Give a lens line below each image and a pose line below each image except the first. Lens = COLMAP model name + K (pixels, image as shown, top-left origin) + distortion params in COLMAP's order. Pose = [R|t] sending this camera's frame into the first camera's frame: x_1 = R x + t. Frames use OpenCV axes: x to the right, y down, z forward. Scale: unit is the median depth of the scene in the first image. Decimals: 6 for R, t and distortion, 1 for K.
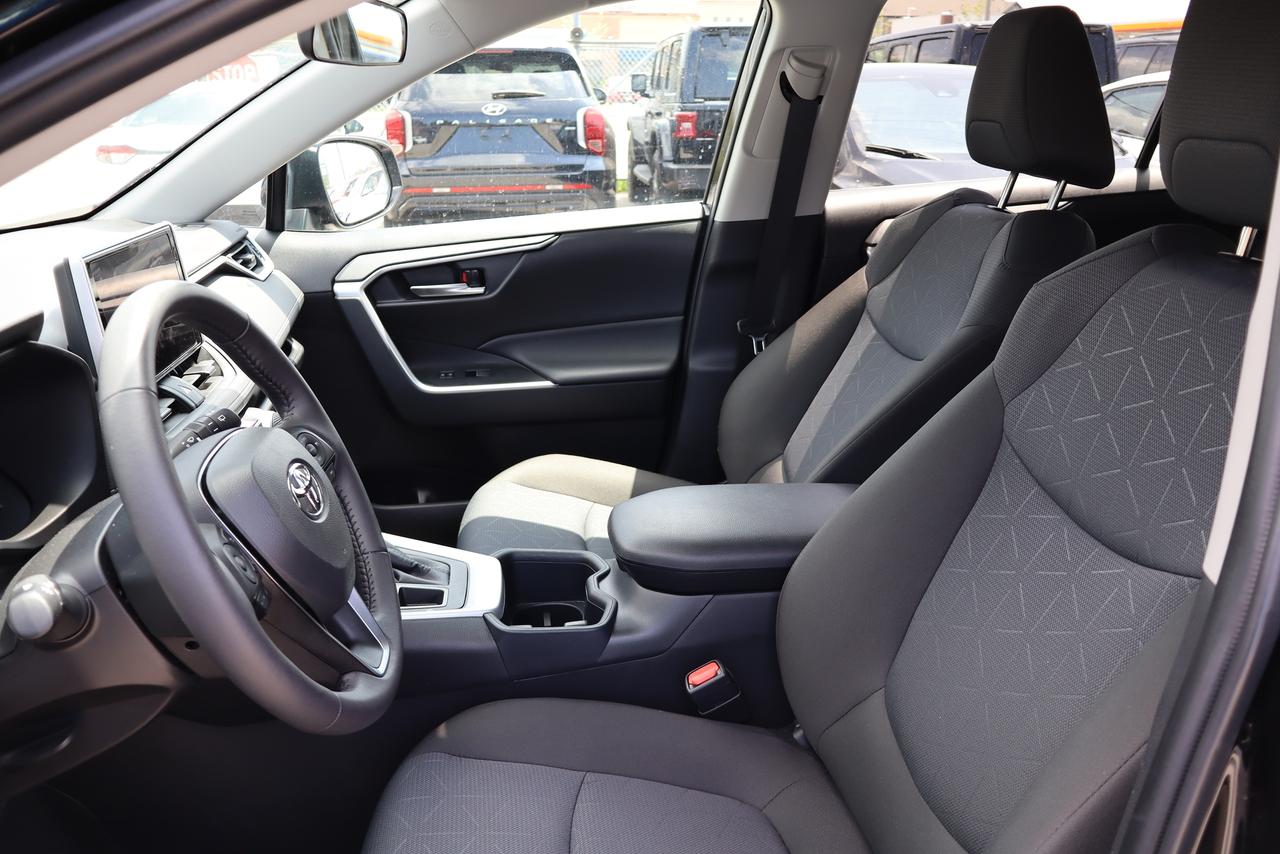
lens RADIAL K [[1050.2, 0, 642.2], [0, 1050.2, 424.1], [0, 0, 1]] dist [-0.005878, -0.002451]
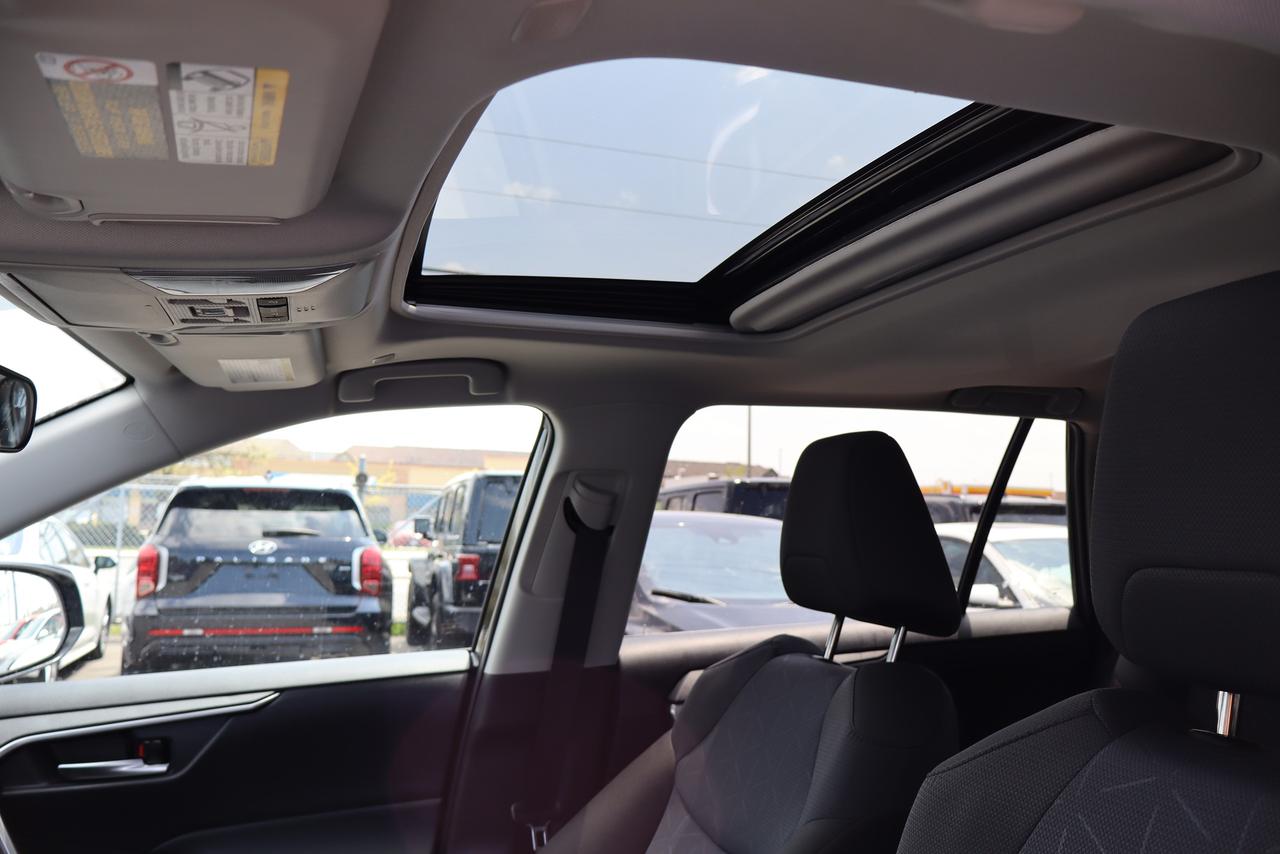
lens RADIAL K [[1050.2, 0, 634.6], [0, 1050.2, 423.2], [0, 0, 1]] dist [-0.005878, -0.002451]
pose [[0.981304, 0.043332, 0.187525, 0.007367], [0.036374, 0.915015, -0.401777, -0.013396], [-0.188997, 0.401086, 0.896331, 0.058386]]
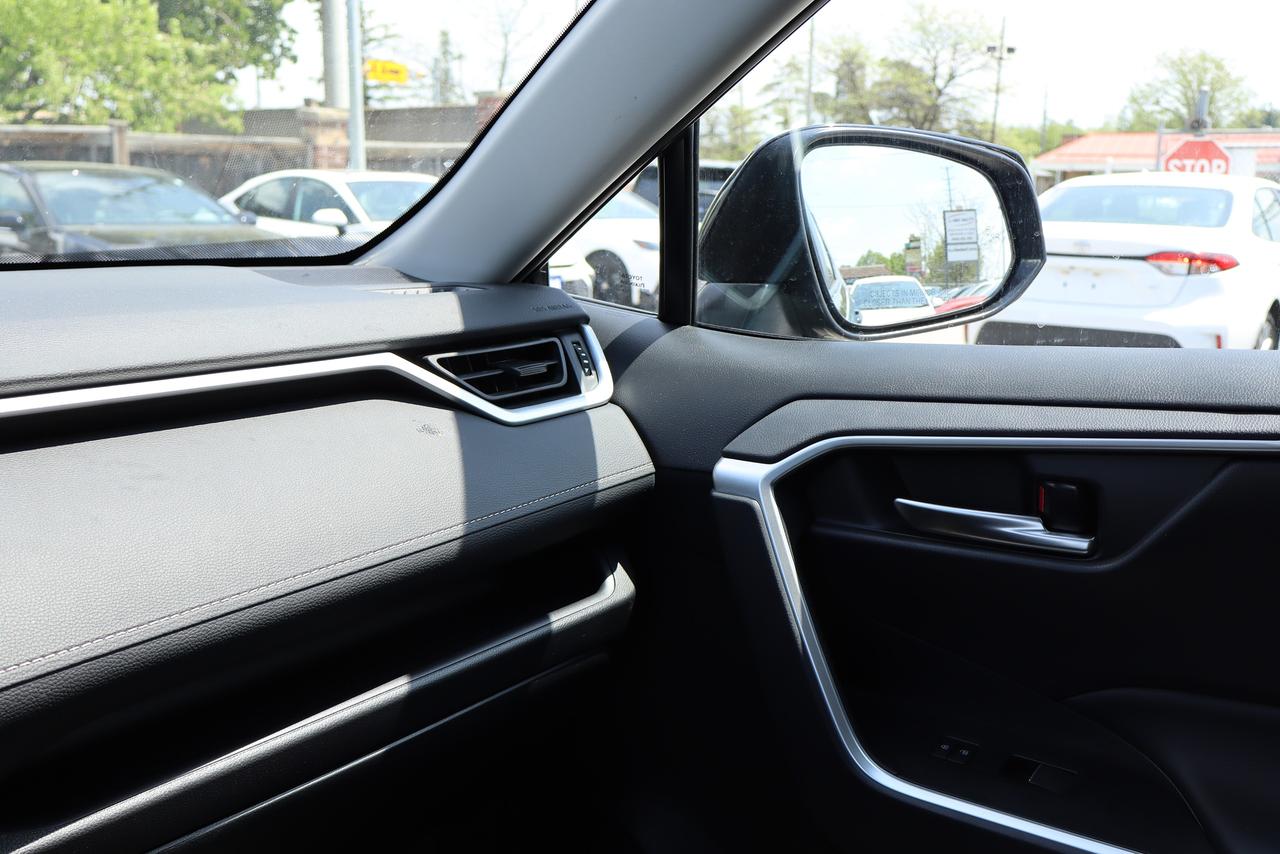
lens RADIAL K [[1245.7, 0, 642.4], [0, 1245.7, 427.7], [0, 0, 1]] dist [-0.004014, 0.000000]
pose [[0.699649, 0.144747, -0.699671, 0.008101], [-0.236092, 0.971093, -0.035187, -0.037535], [0.674353, 0.189805, 0.713598, 0.195239]]
